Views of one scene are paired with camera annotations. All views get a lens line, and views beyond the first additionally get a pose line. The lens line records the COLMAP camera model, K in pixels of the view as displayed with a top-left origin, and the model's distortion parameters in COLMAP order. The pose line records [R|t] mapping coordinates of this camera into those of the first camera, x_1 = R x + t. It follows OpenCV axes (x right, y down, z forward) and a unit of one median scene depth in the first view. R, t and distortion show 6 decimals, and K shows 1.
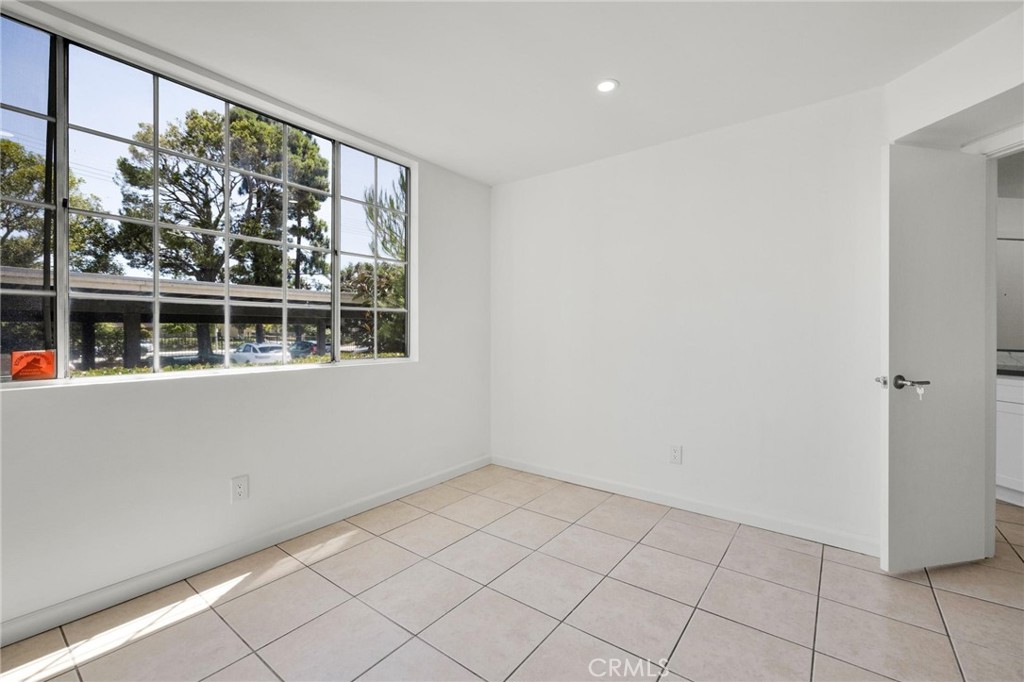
lens RADIAL K [[430.1, 0, 513.2], [0, 430.1, 334.8], [0, 0, 1]] dist [-0.002796, 0.001950]
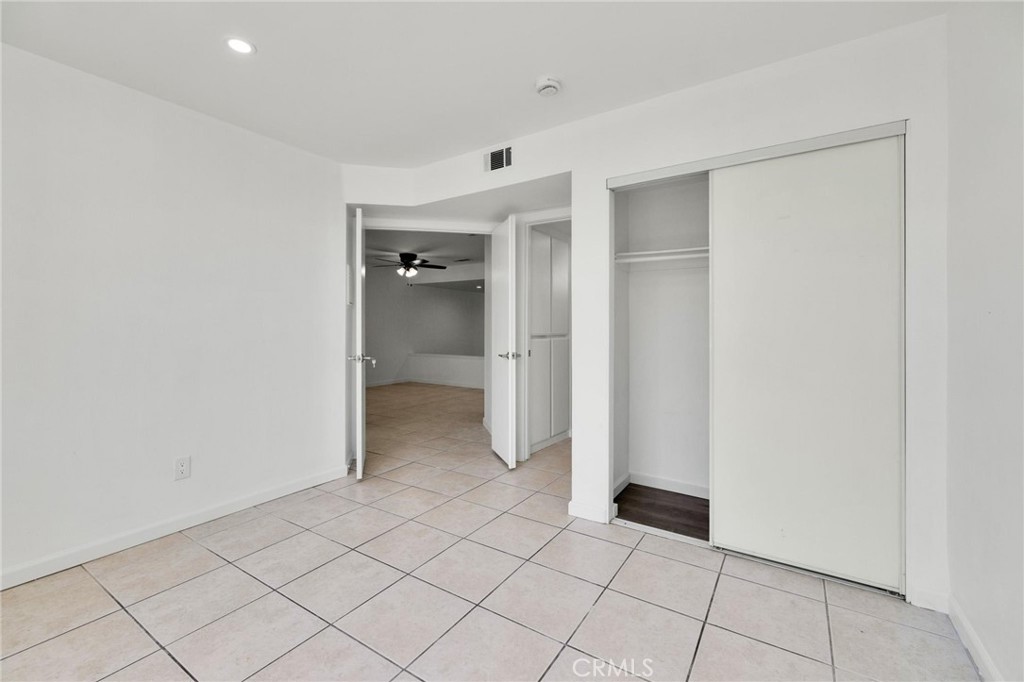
lens RADIAL K [[430.1, 0, 510.6], [0, 430.1, 331.9], [0, 0, 1]] dist [-0.002796, 0.001950]
pose [[-0.064876, -0.009938, 0.997844, -0.626153], [0.007645, 0.999916, 0.010456, -0.001720], [-0.997864, 0.008307, -0.064795, 0.464841]]
